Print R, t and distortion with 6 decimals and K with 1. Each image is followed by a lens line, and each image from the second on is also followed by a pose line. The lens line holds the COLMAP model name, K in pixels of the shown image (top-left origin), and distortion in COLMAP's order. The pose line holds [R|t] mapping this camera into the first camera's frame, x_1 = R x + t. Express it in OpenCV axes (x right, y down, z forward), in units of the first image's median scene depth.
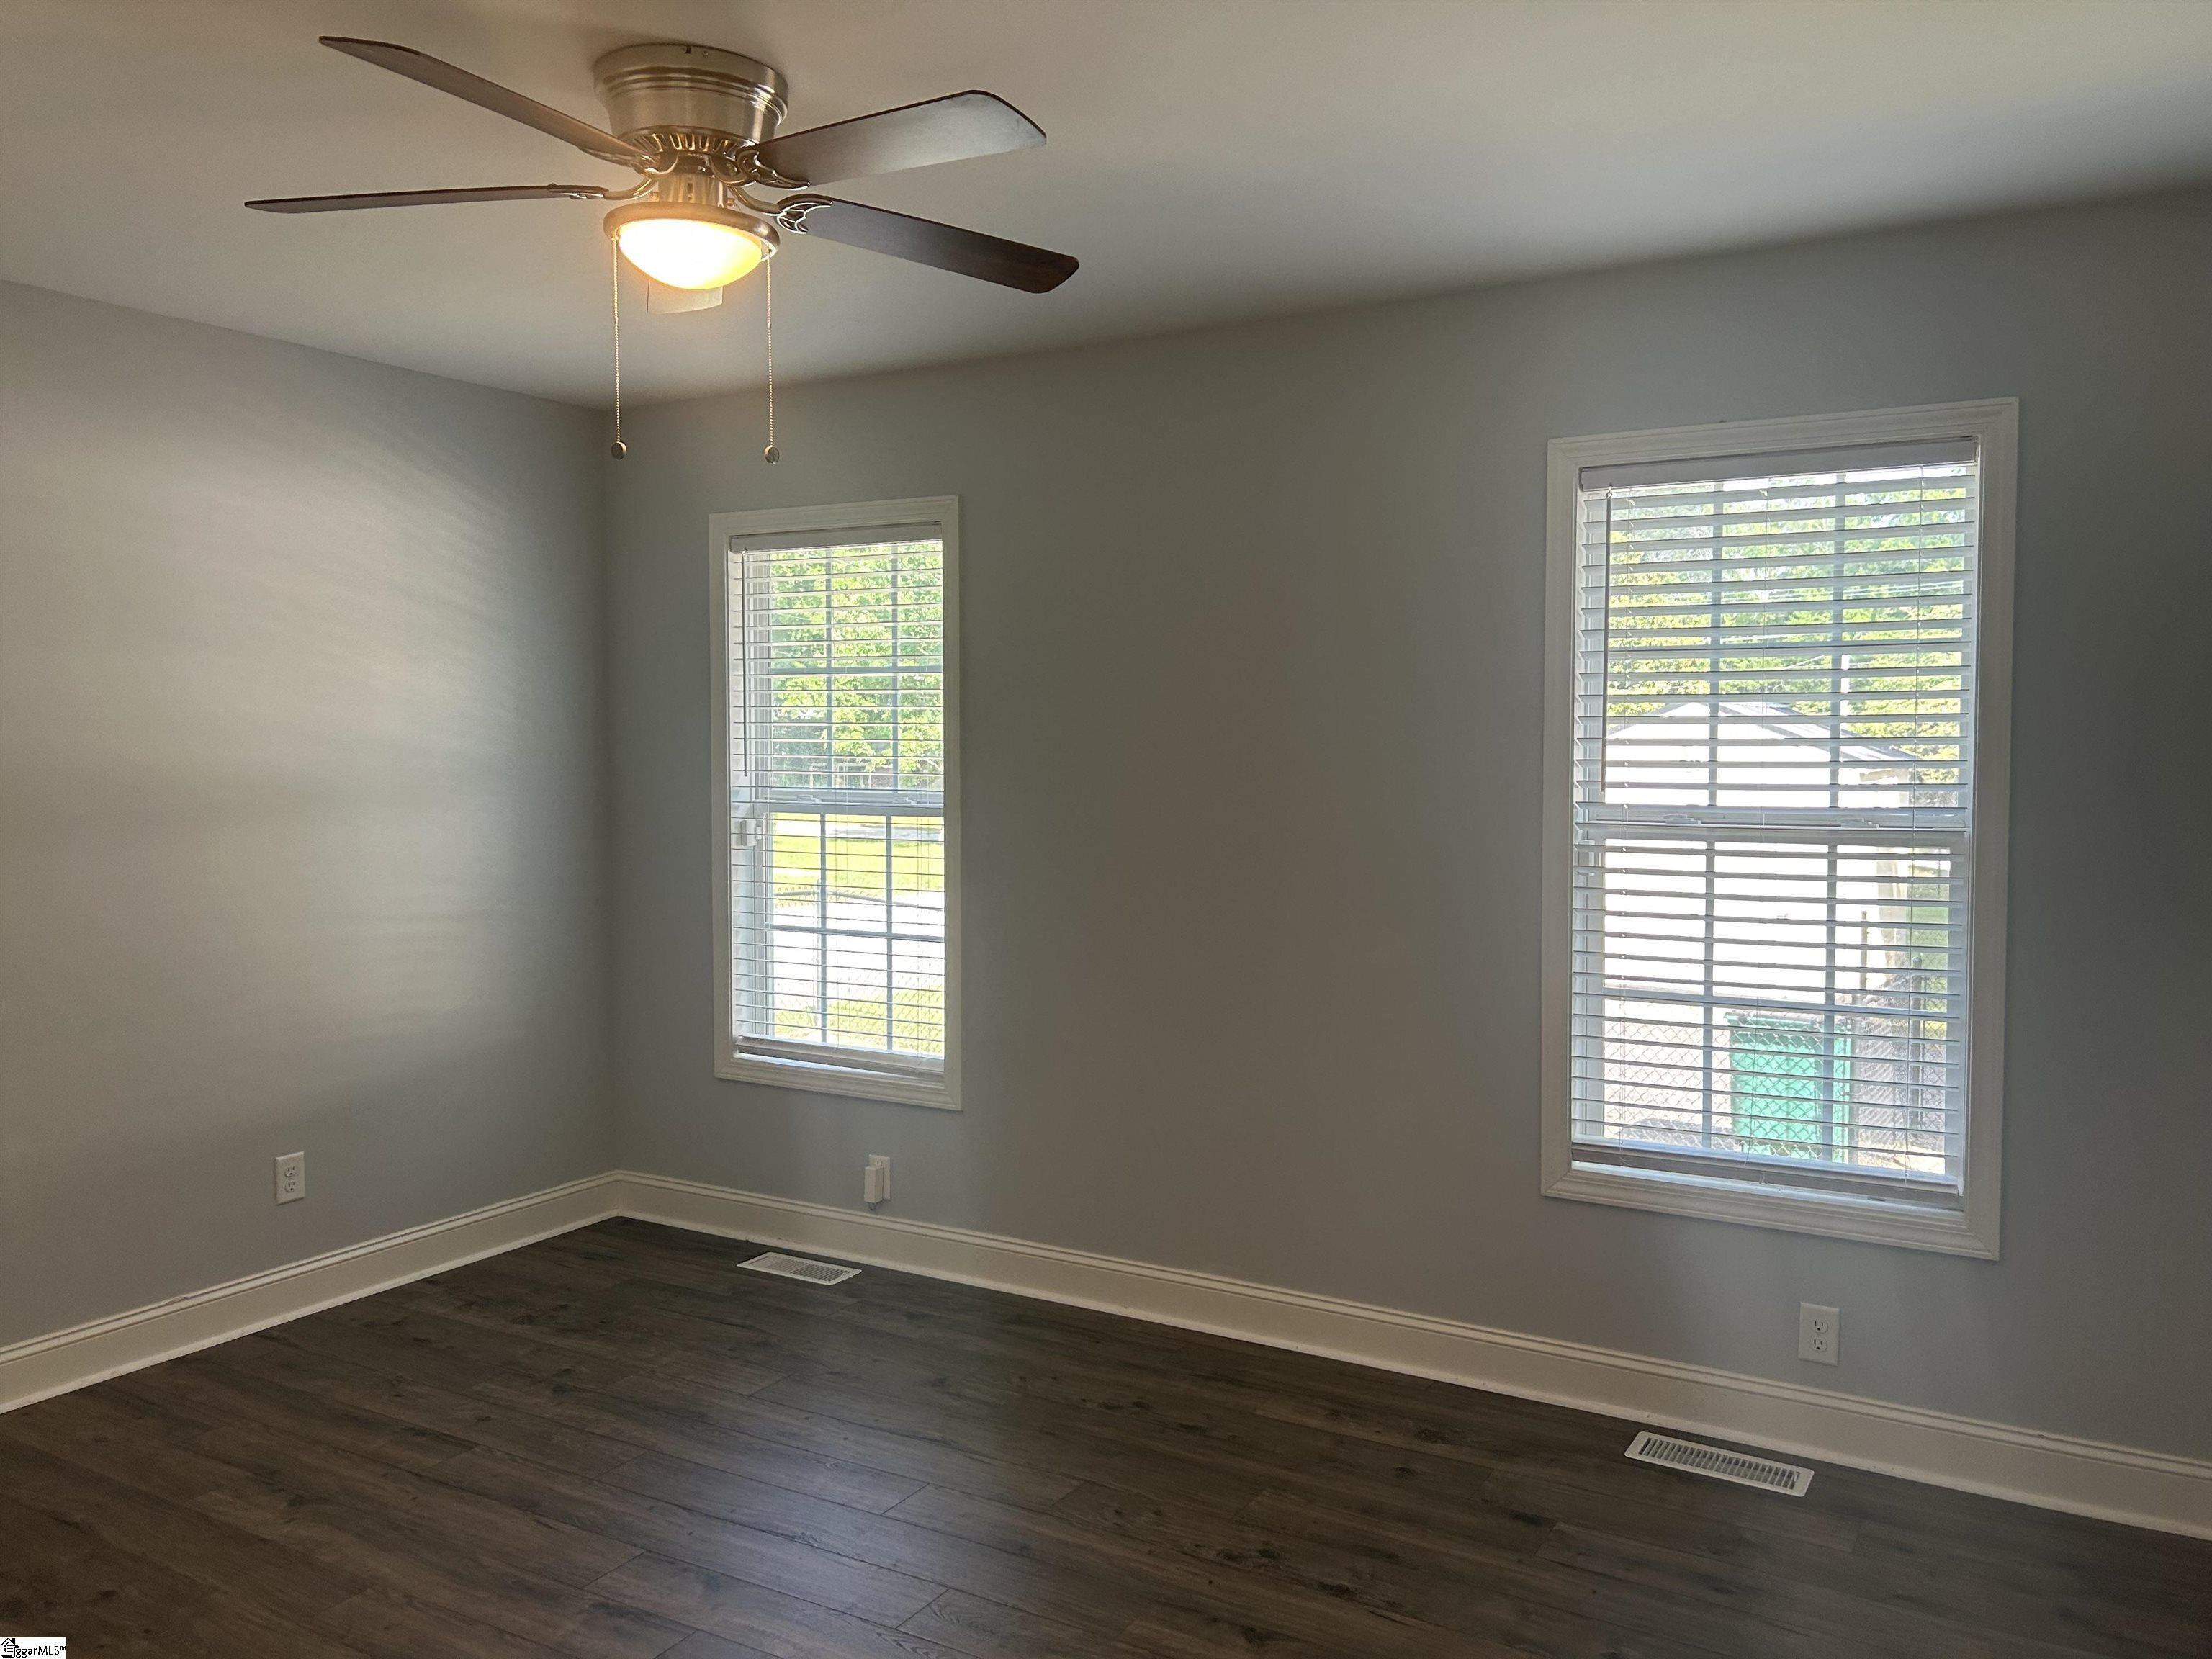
lens RADIAL K [[1707.4, 0, 1119.3], [0, 1707.4, 816.3], [0, 0, 1]] dist [0.079793, -0.074550]
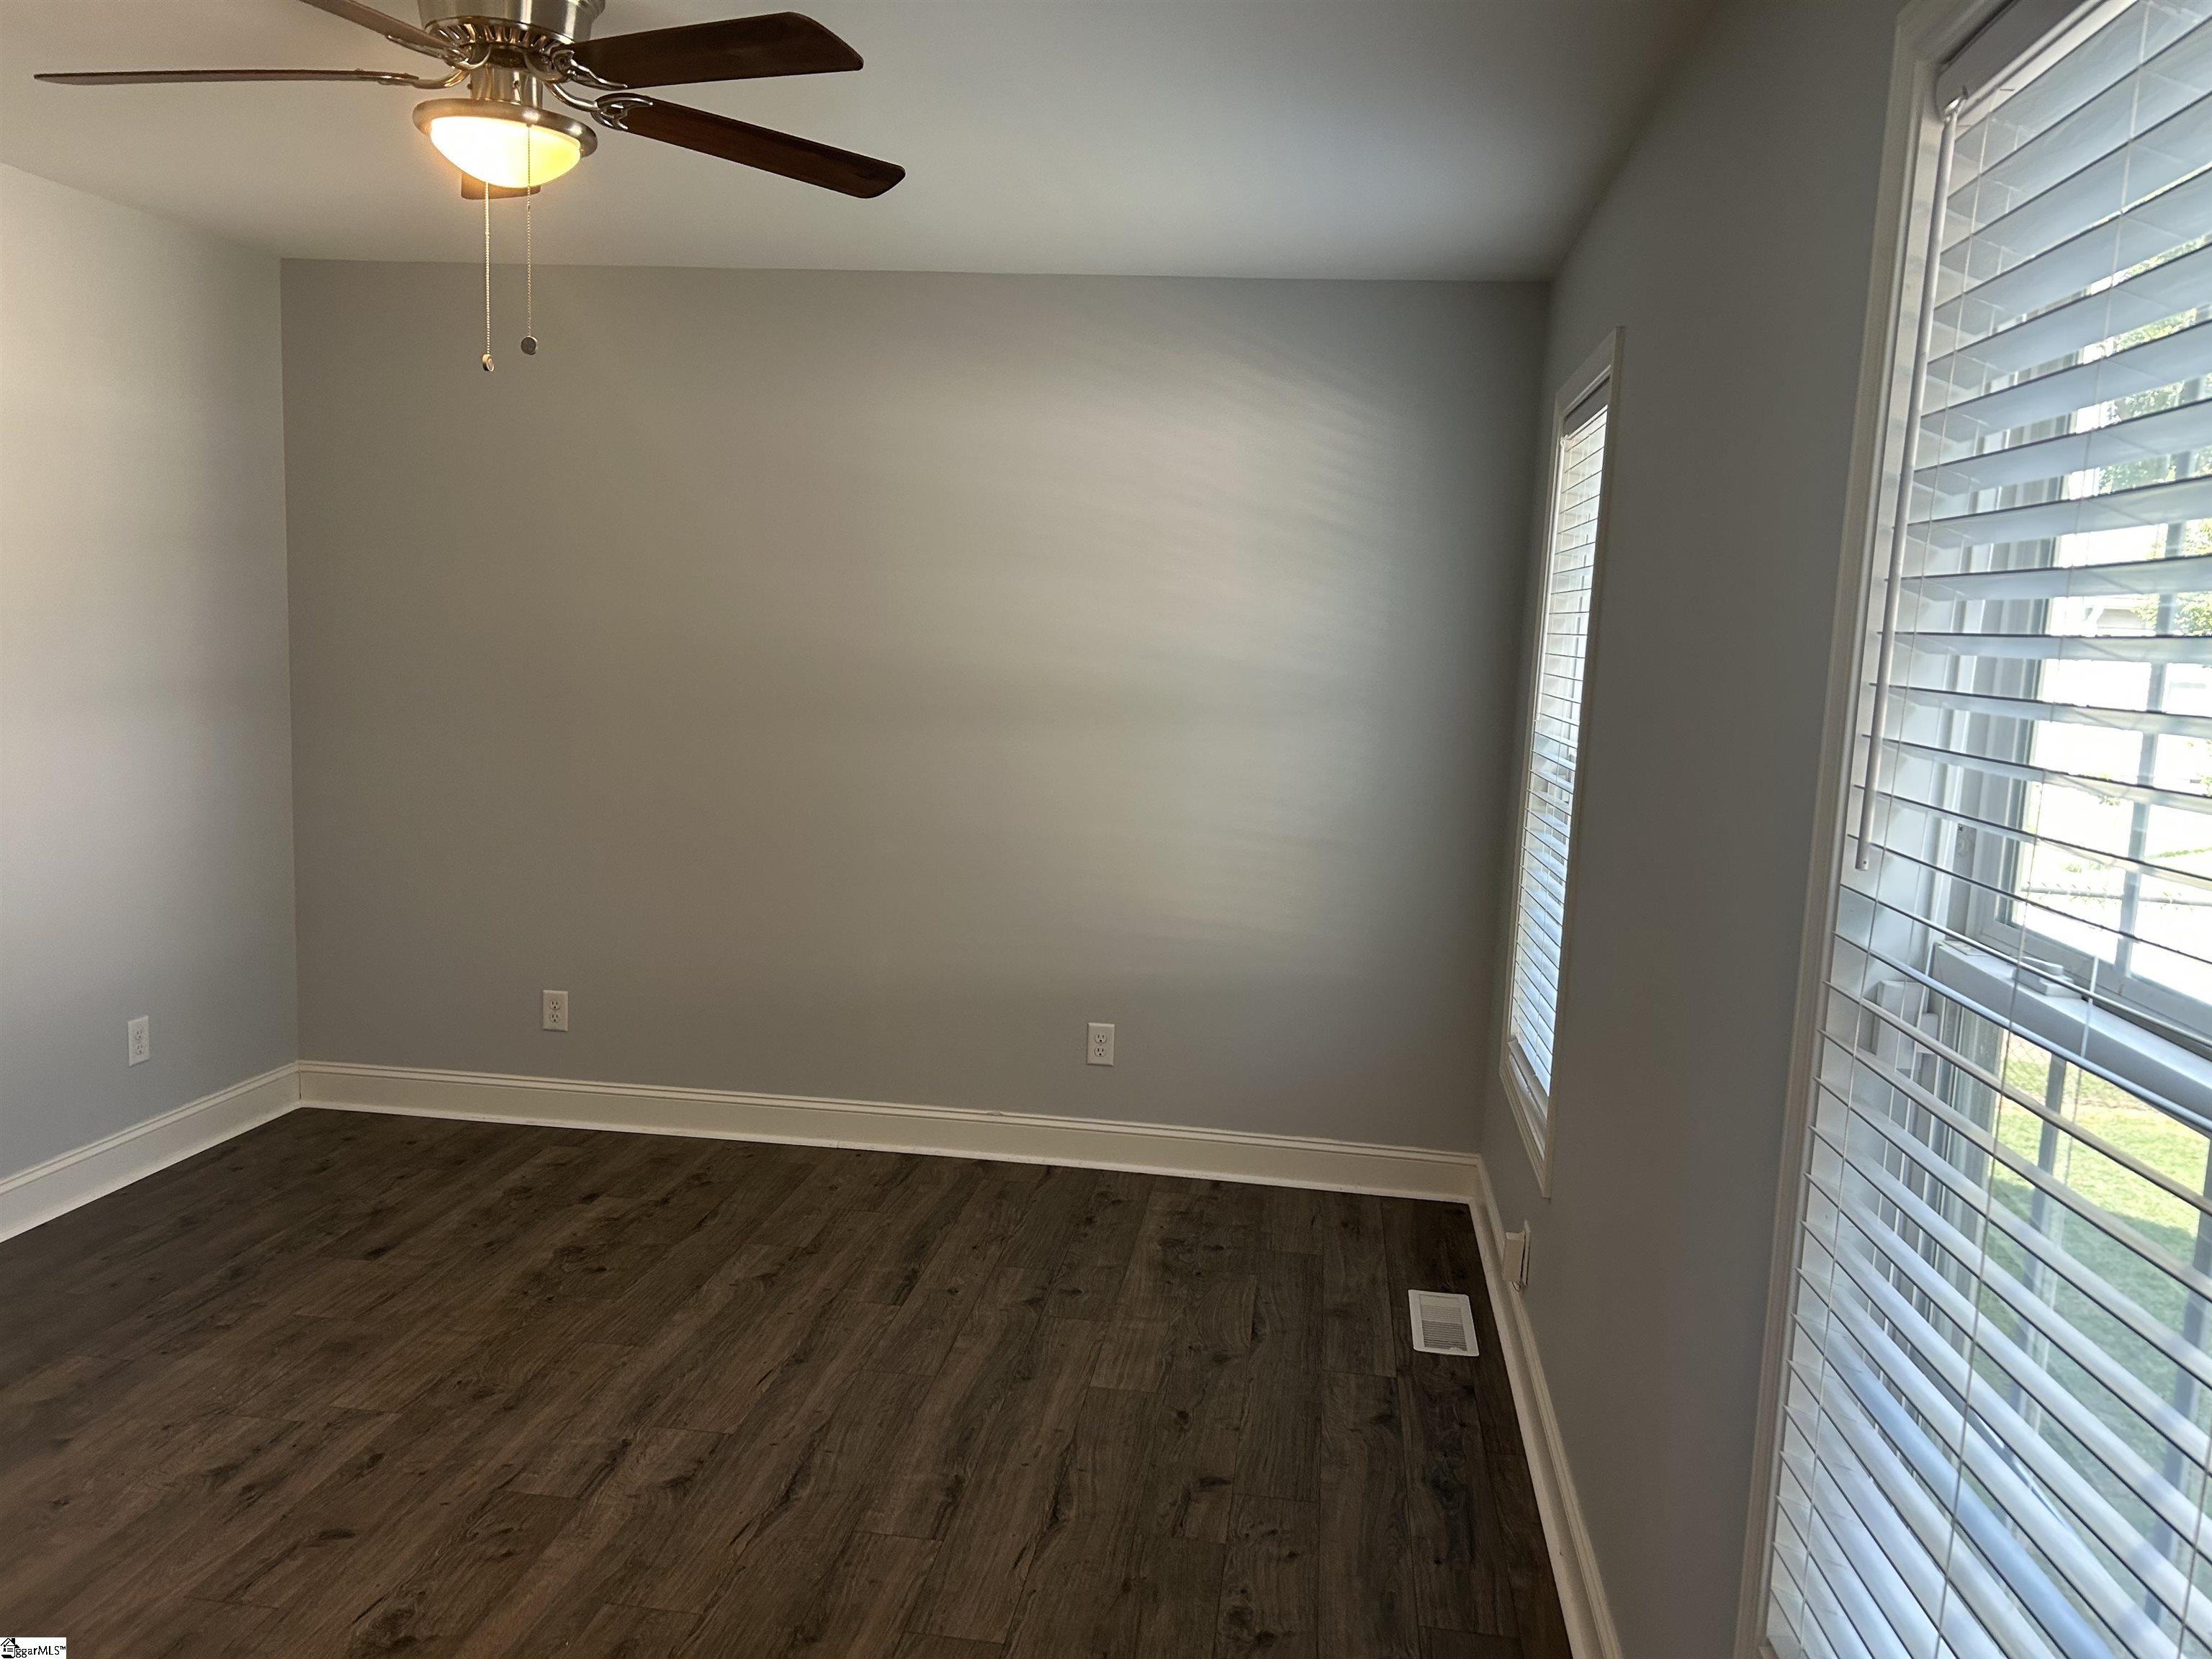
lens RADIAL K [[1705.9, 0, 1112.9], [0, 1705.9, 843.3], [0, 0, 1]] dist [0.089840, -0.106510]
pose [[0.373363, 0.135160, -0.917786, 0.545390], [-0.085357, 0.990138, 0.111091, -0.043906], [0.923750, 0.036862, 0.381217, 0.623641]]
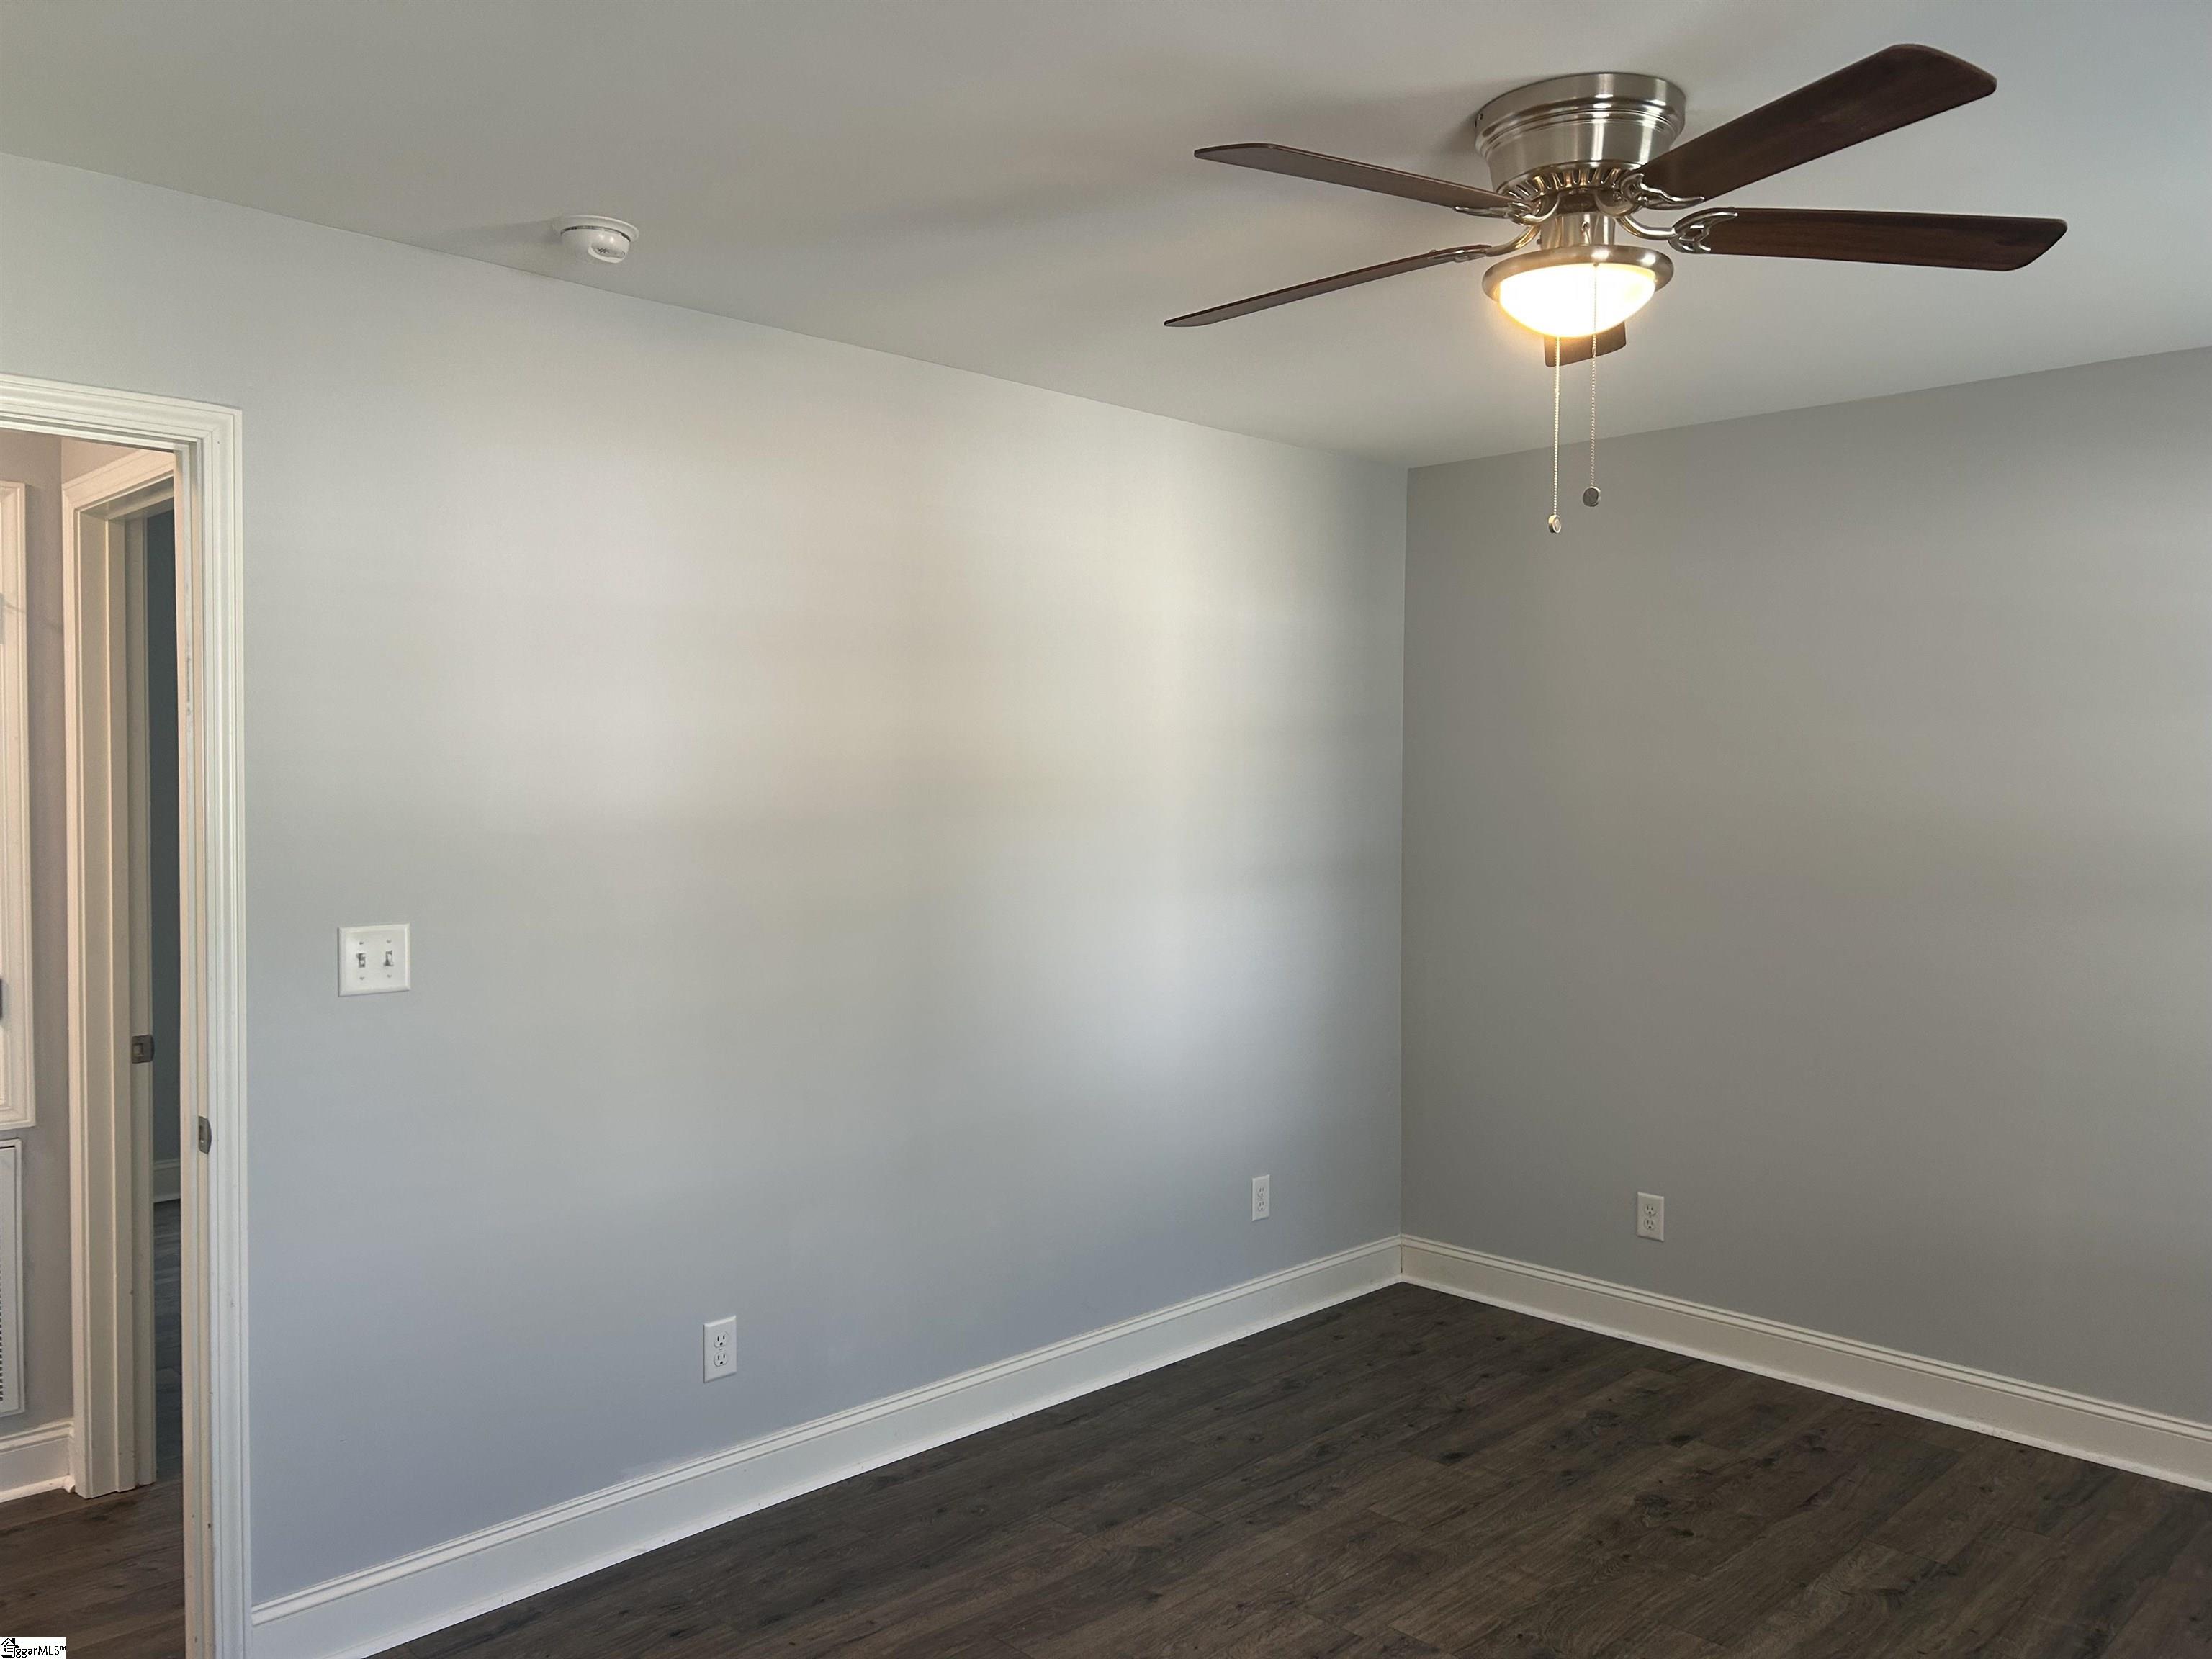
lens RADIAL K [[1707.4, 0, 1119.3], [0, 1707.4, 816.3], [0, 0, 1]] dist [0.079793, -0.074550]
pose [[-0.250674, 0.023806, -0.967779, 0.462257], [-0.051663, 0.997944, 0.037930, -0.042244], [0.966692, 0.059507, -0.248928, 0.658719]]
